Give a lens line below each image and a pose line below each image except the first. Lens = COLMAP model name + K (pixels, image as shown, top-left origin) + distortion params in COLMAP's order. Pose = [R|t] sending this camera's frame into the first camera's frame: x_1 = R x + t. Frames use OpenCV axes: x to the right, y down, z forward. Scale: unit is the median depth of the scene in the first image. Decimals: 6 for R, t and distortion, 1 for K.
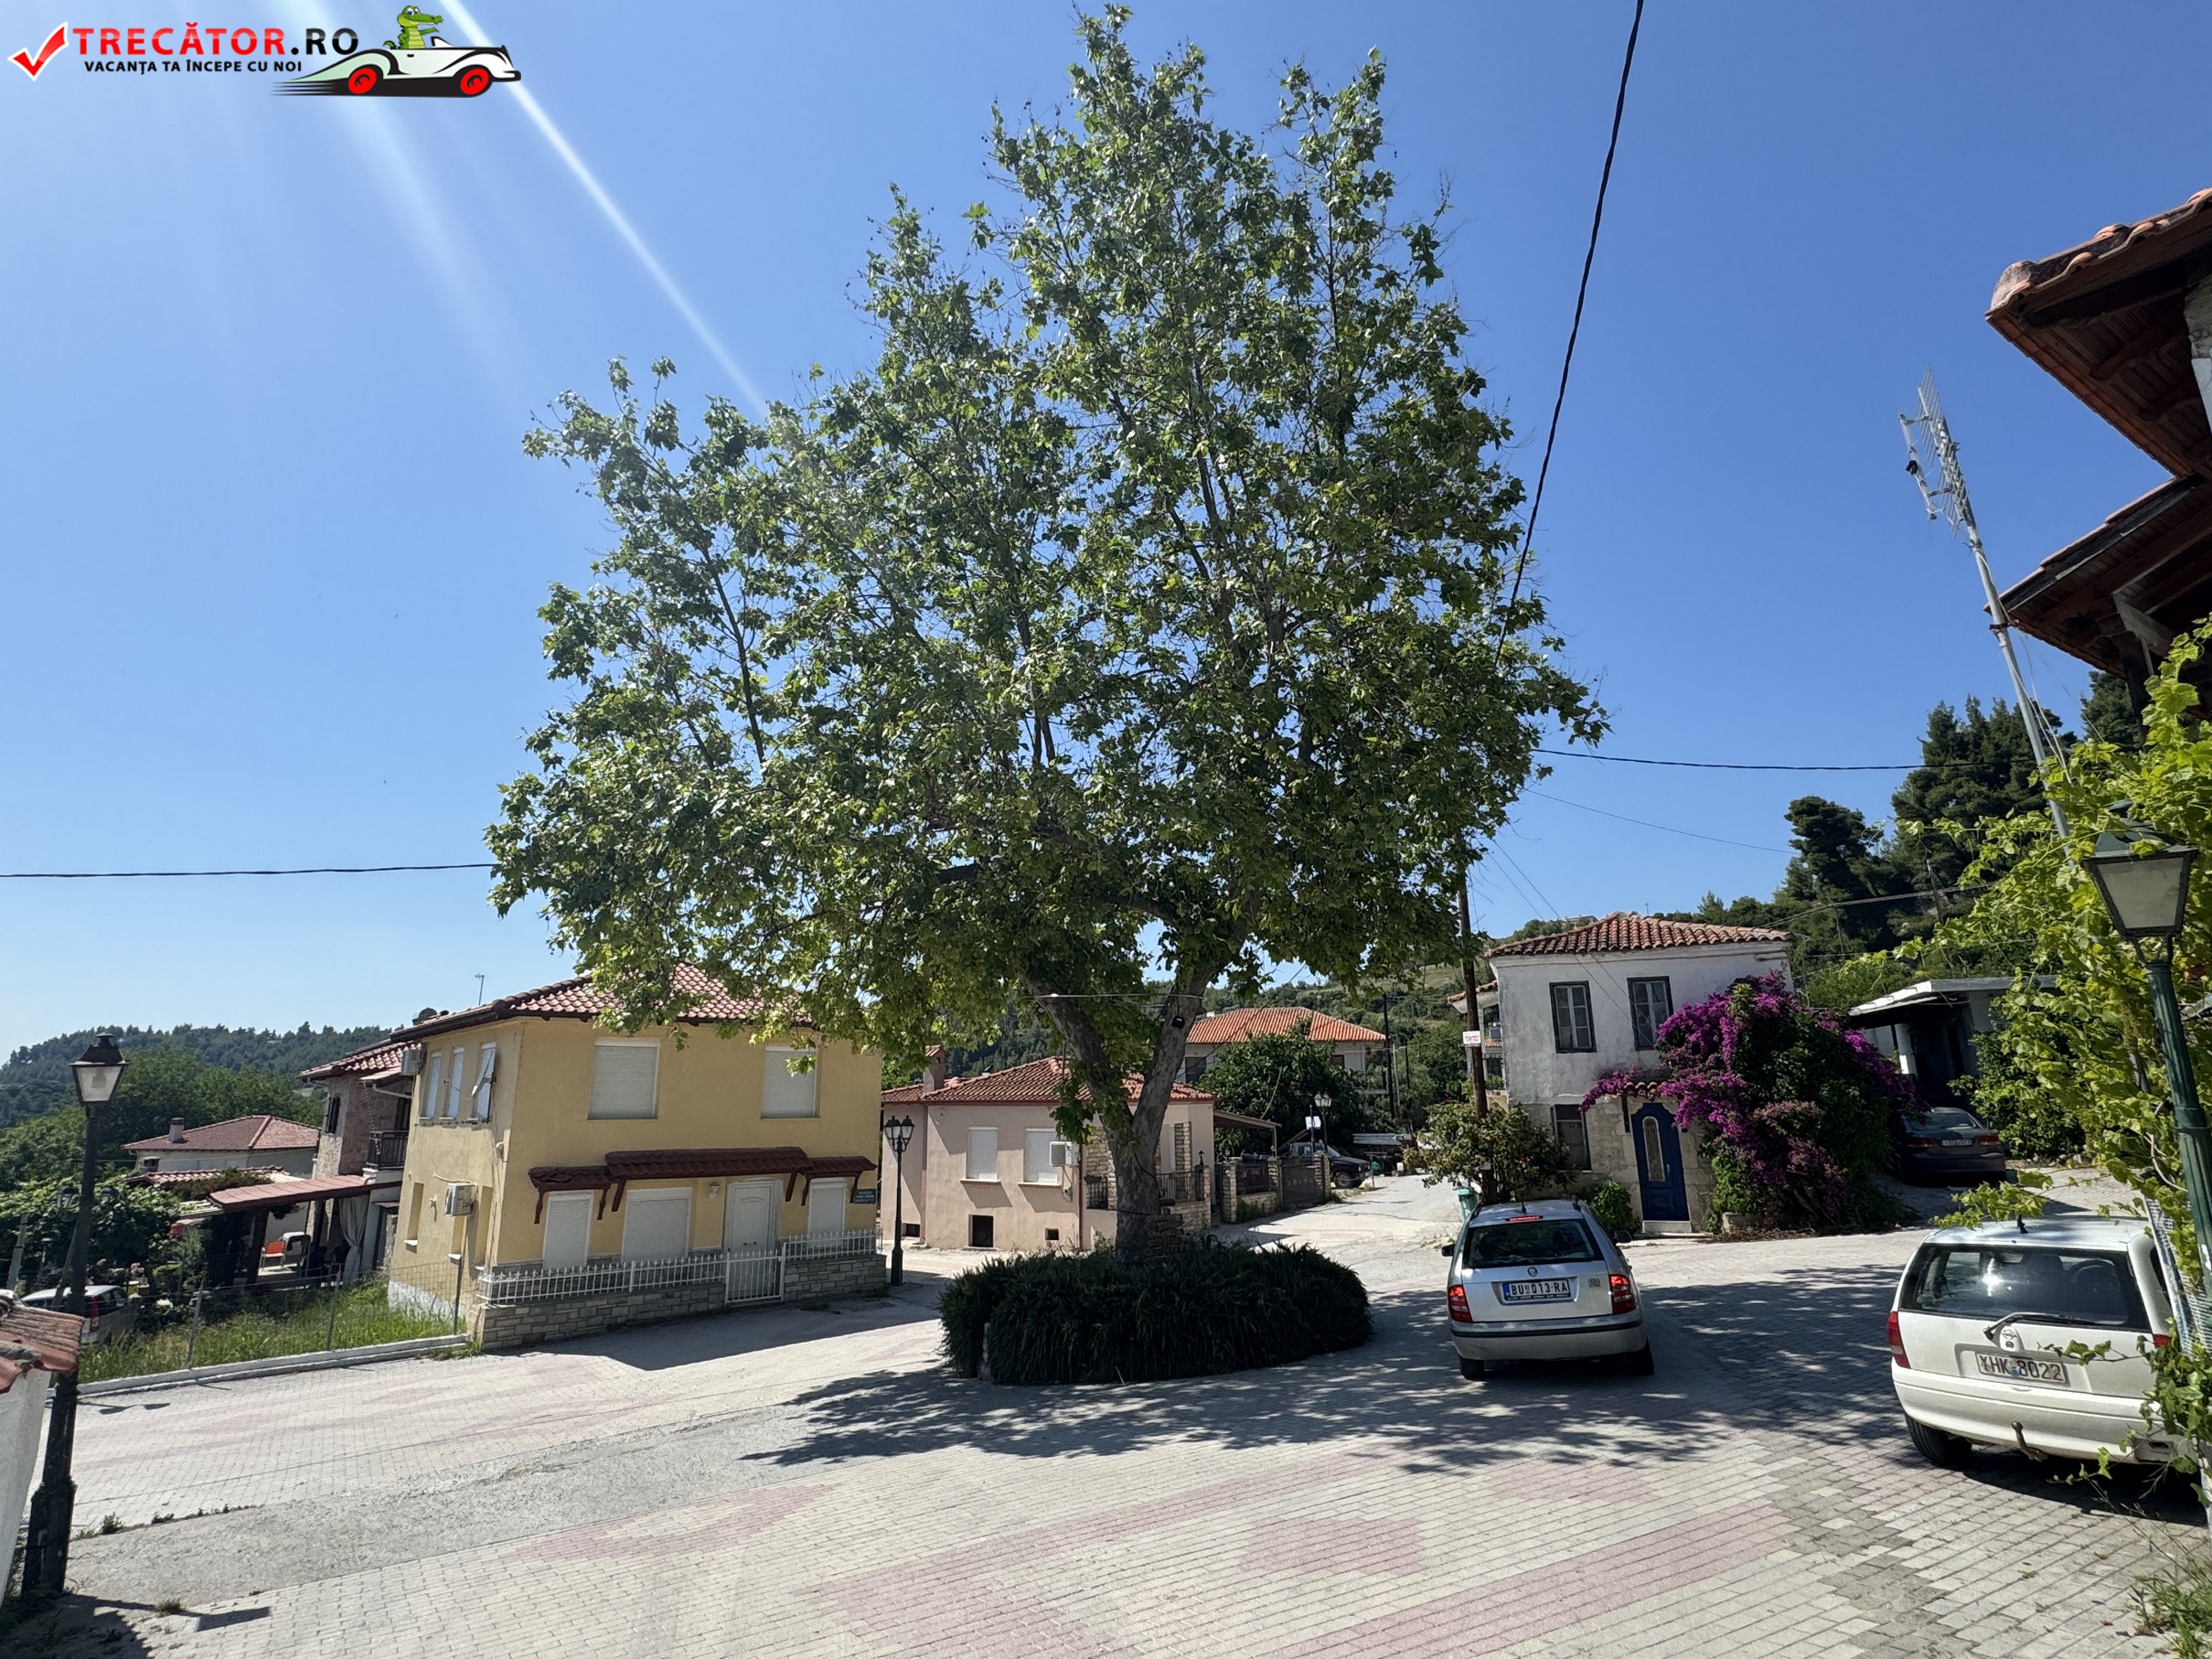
lens RADIAL K [[1178.0, 0, 1106.0], [0, 1178.0, 829.5], [0, 0, 1]] dist [0.007109, 0.000293]
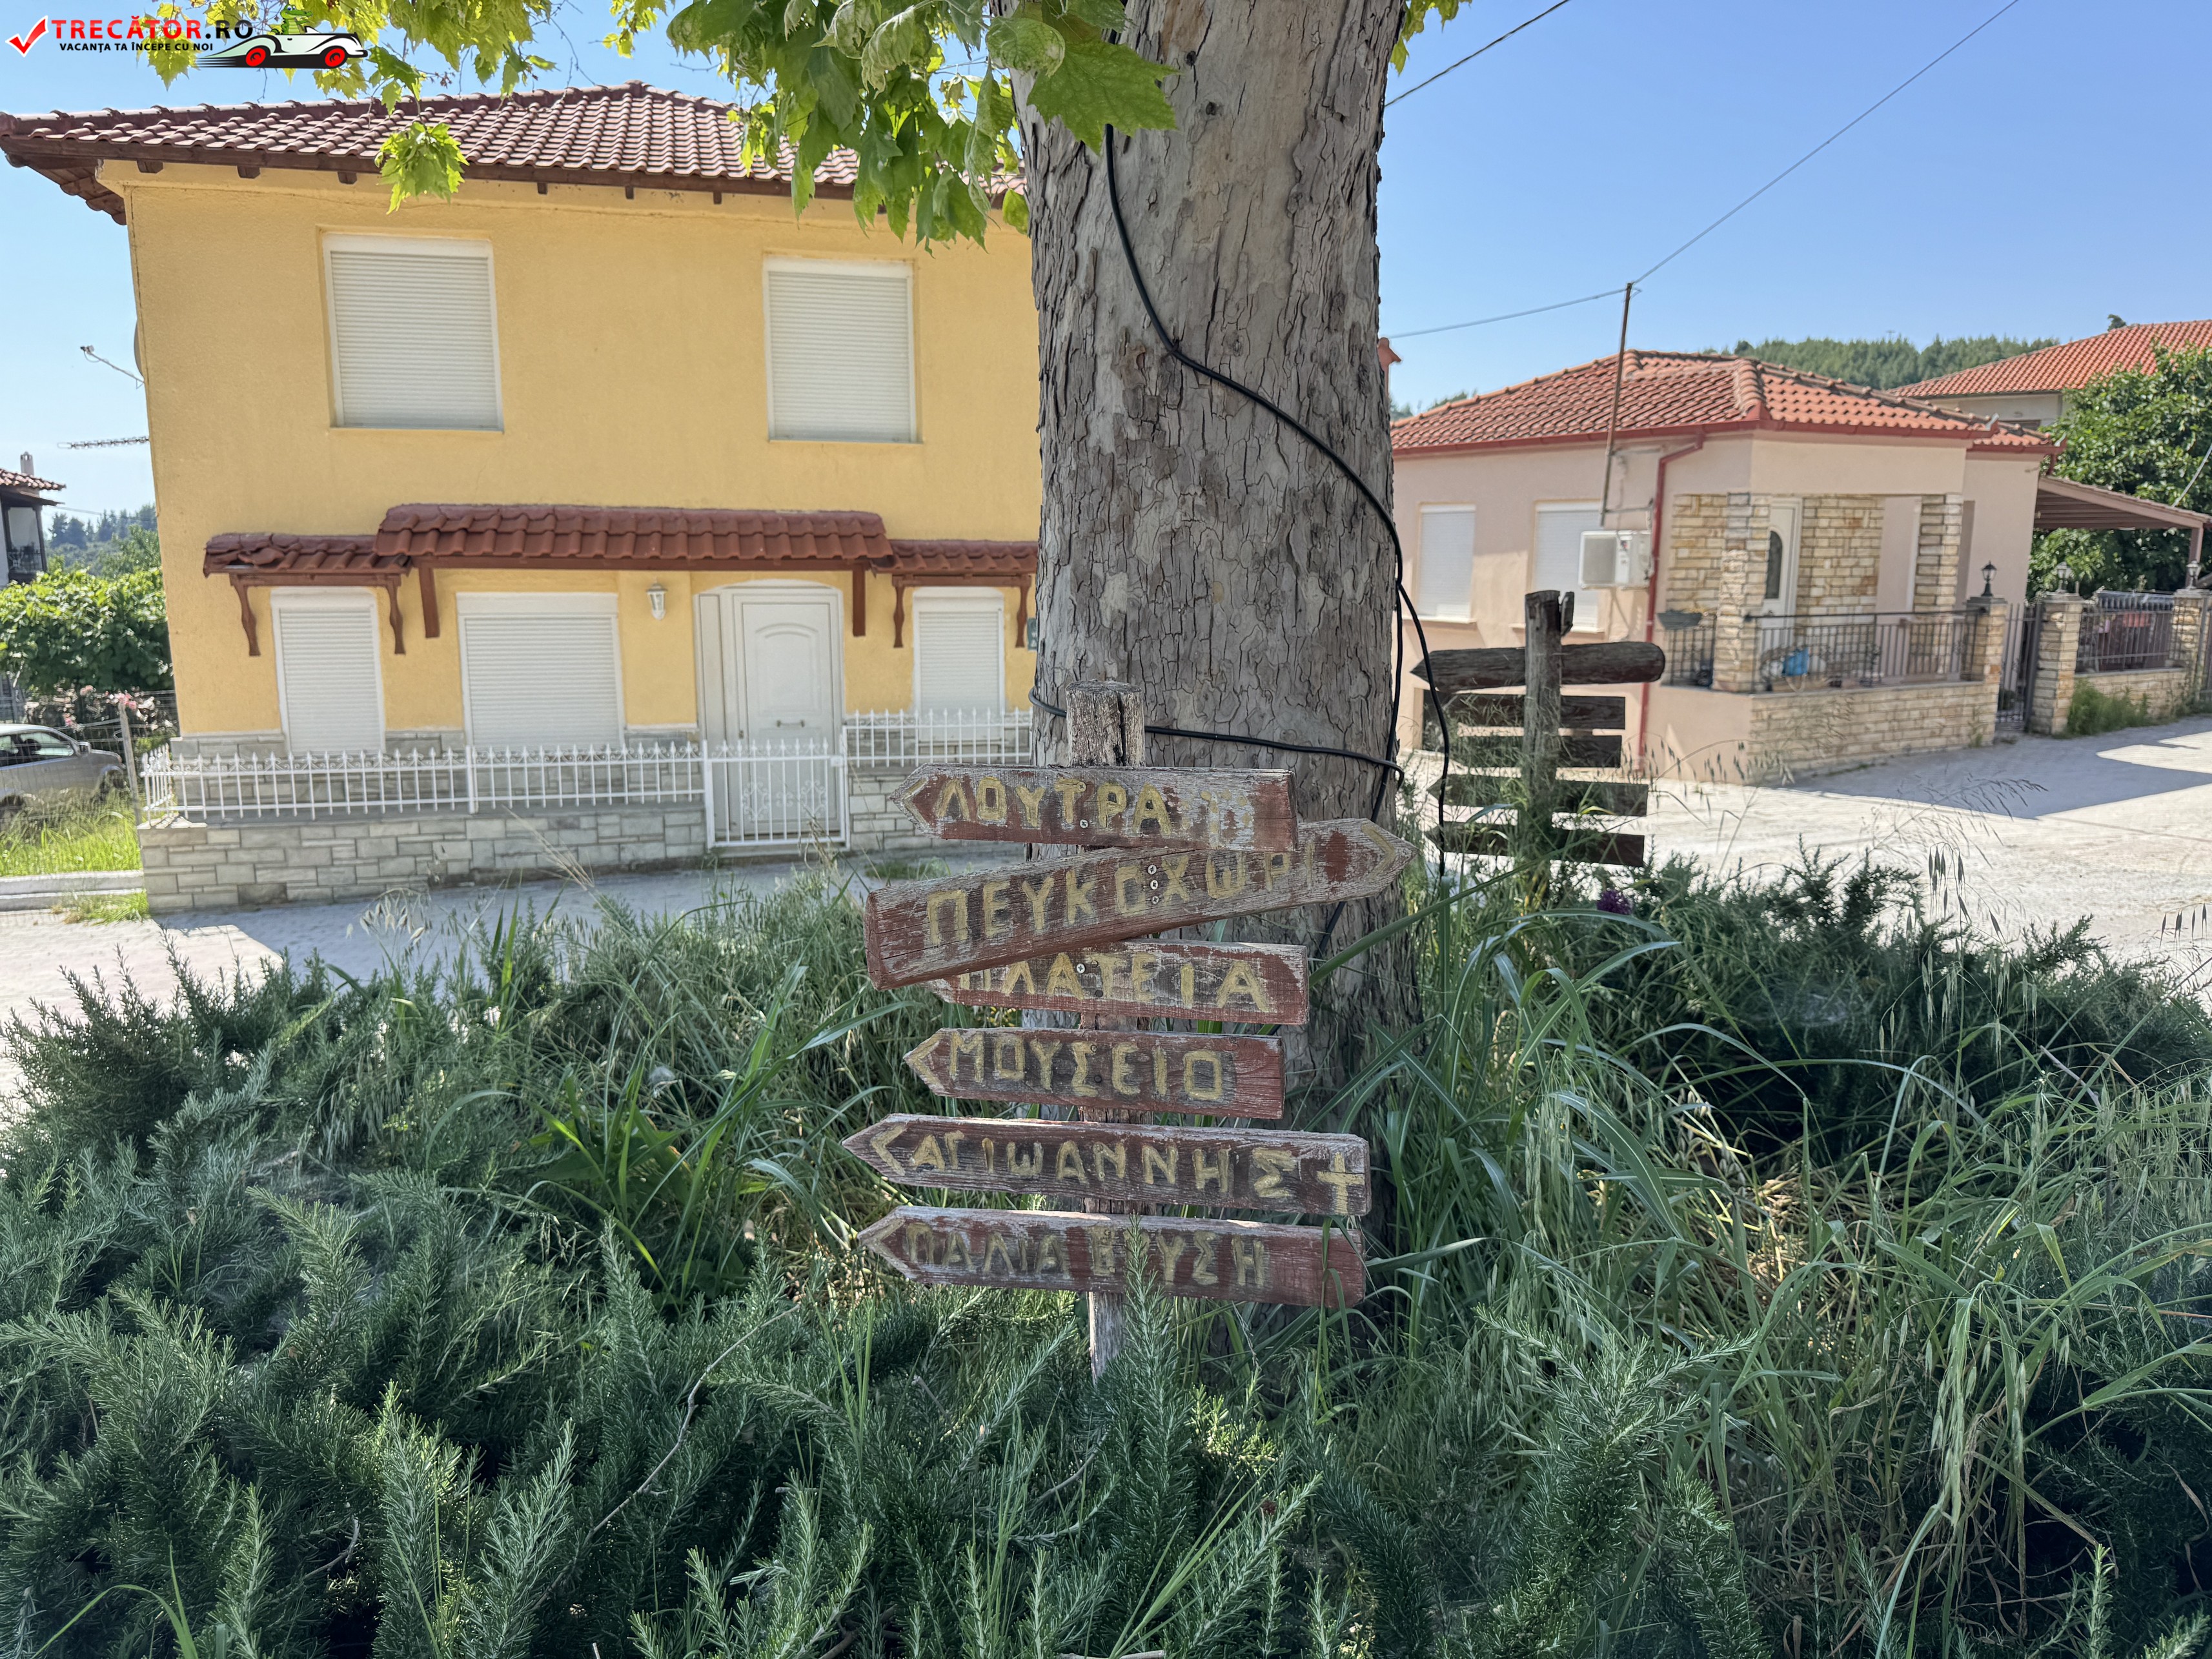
lens RADIAL K [[1547.4, 0, 1106.0], [0, 1547.4, 829.5], [0, 0, 1]] dist [0.002023, -0.001716]
pose [[0.899743, 0.091036, -0.426820, 0.058502], [0.089850, 0.918410, 0.385293, 0.169515], [0.427071, -0.385014, 0.818153, 0.545001]]
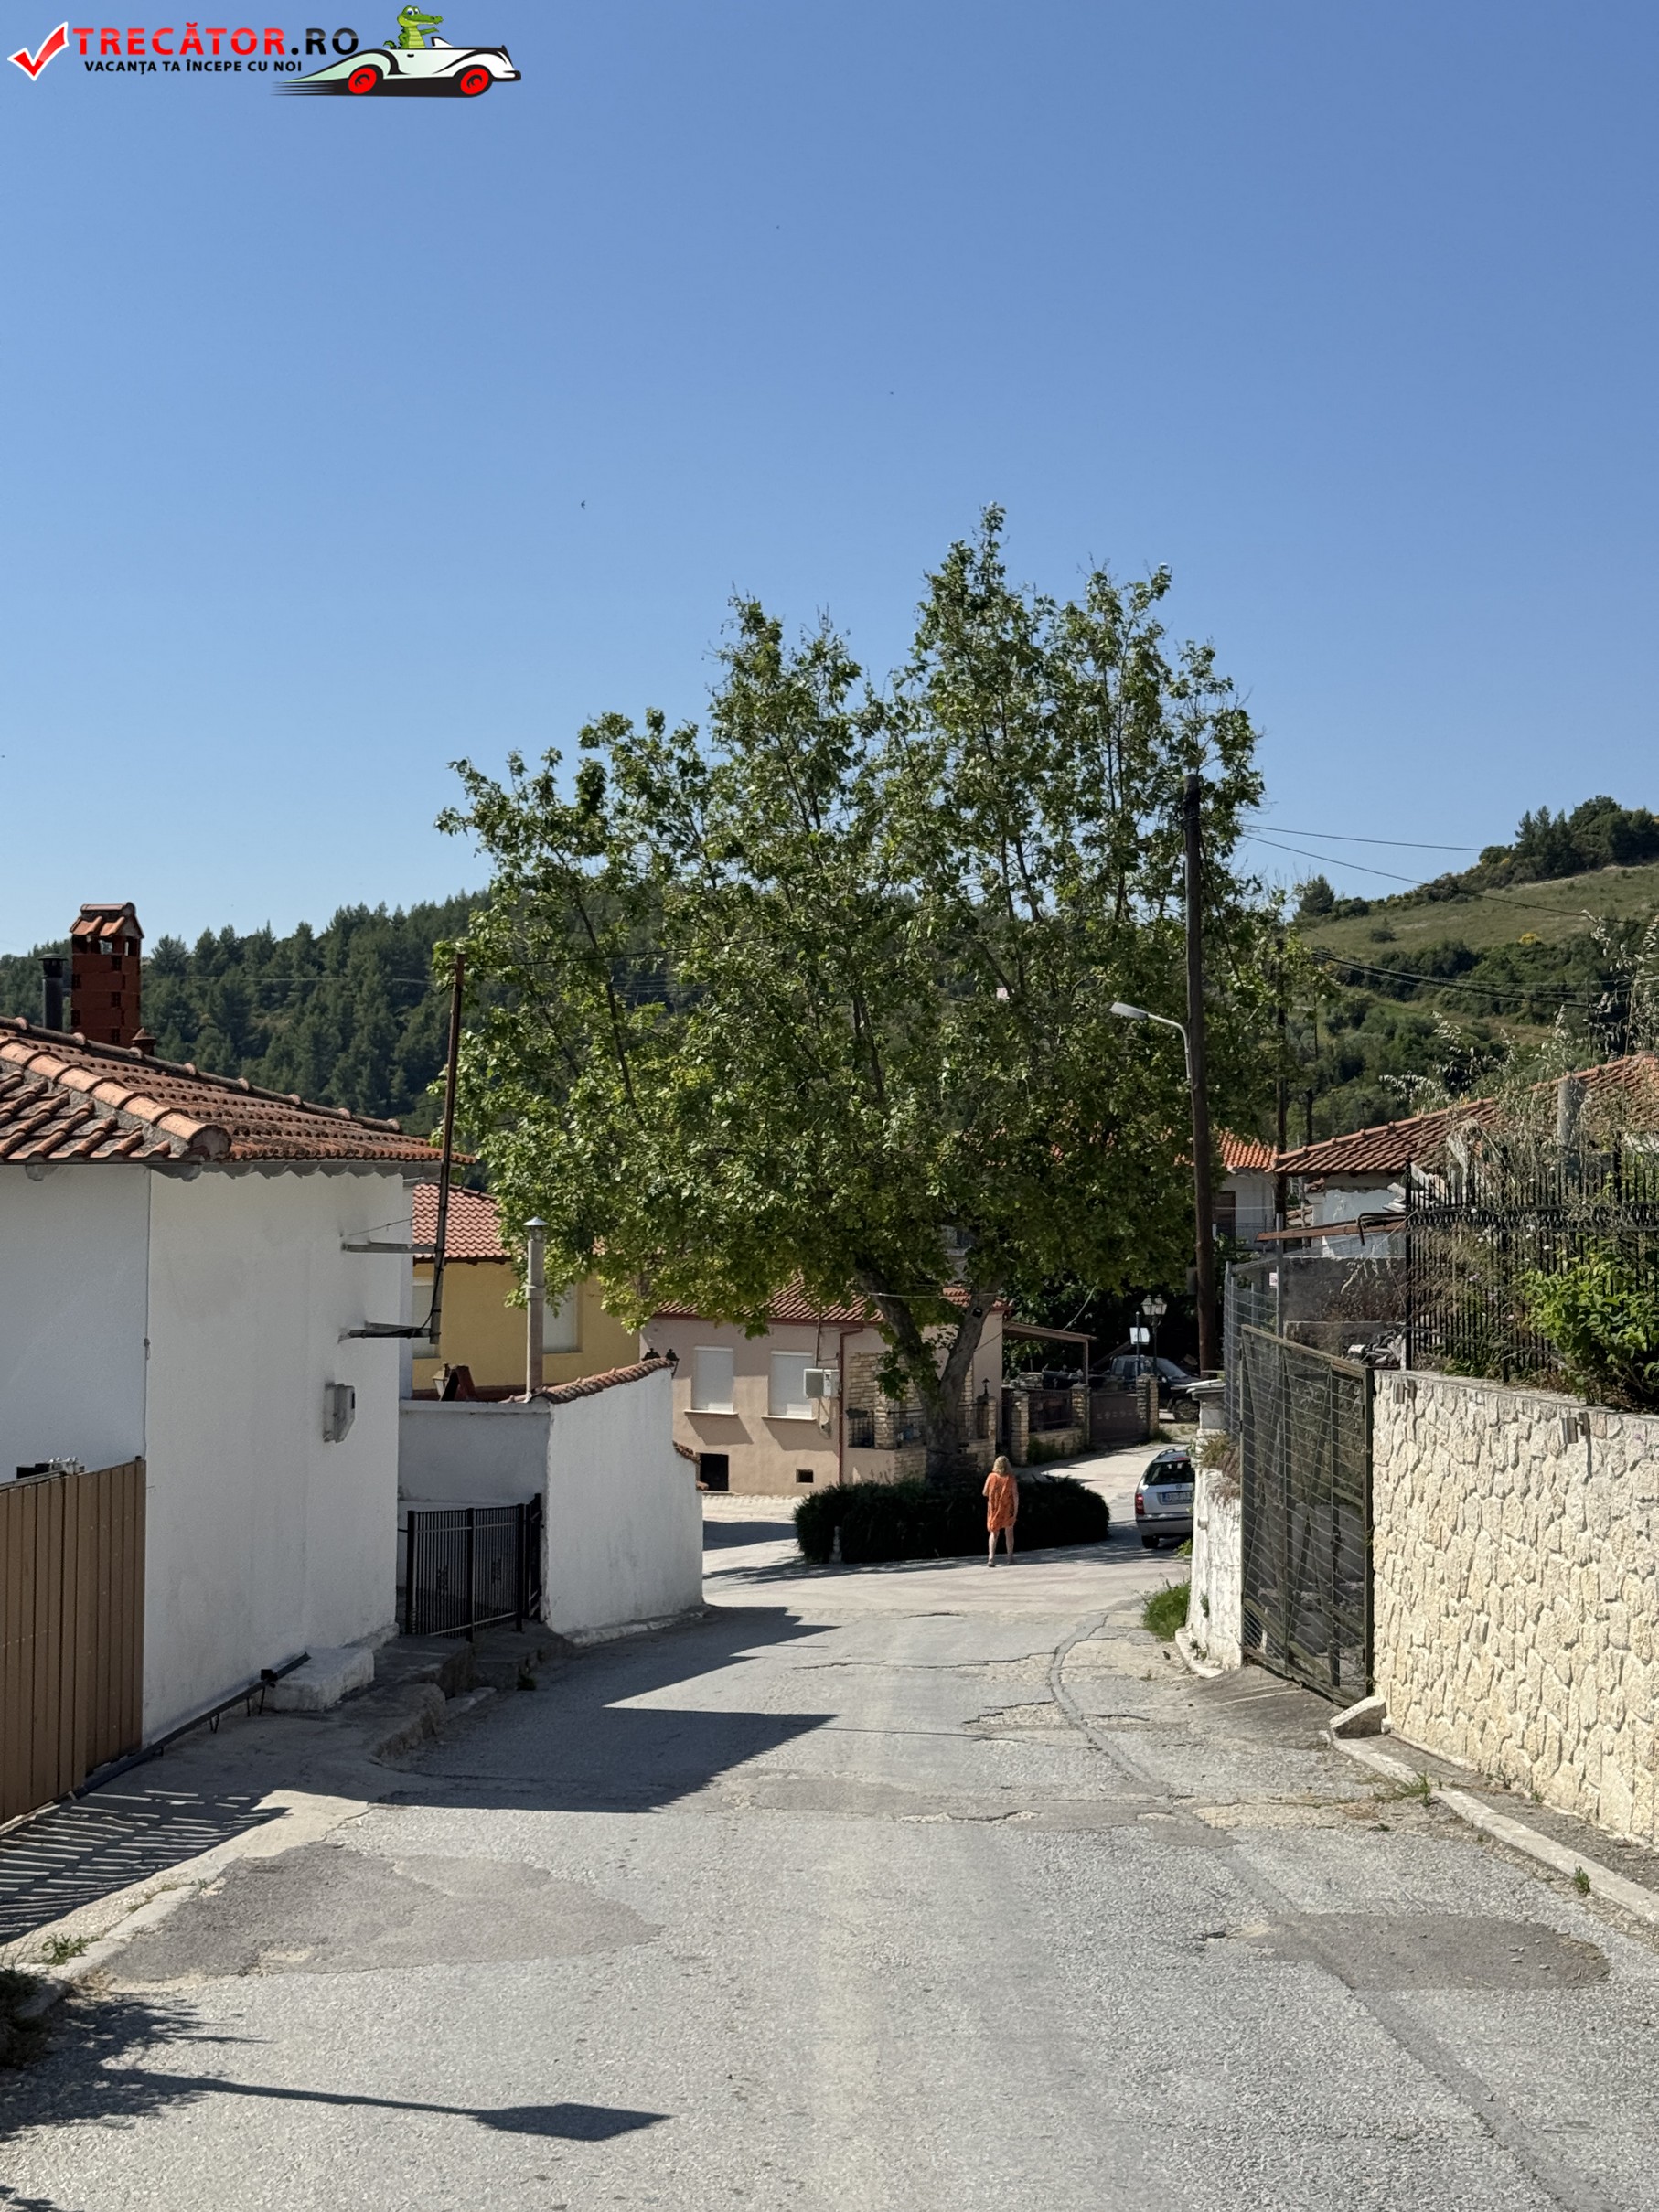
lens RADIAL K [[3426.4, 0, 829.5], [0, 3426.4, 1106.0], [0, 0, 1]] dist [-0.036883, -0.015420]
pose [[0.999191, 0.014762, 0.037415, -0.154949], [-0.022389, 0.976908, 0.212485, -0.539255], [-0.033414, -0.213151, 0.976448, -1.653470]]
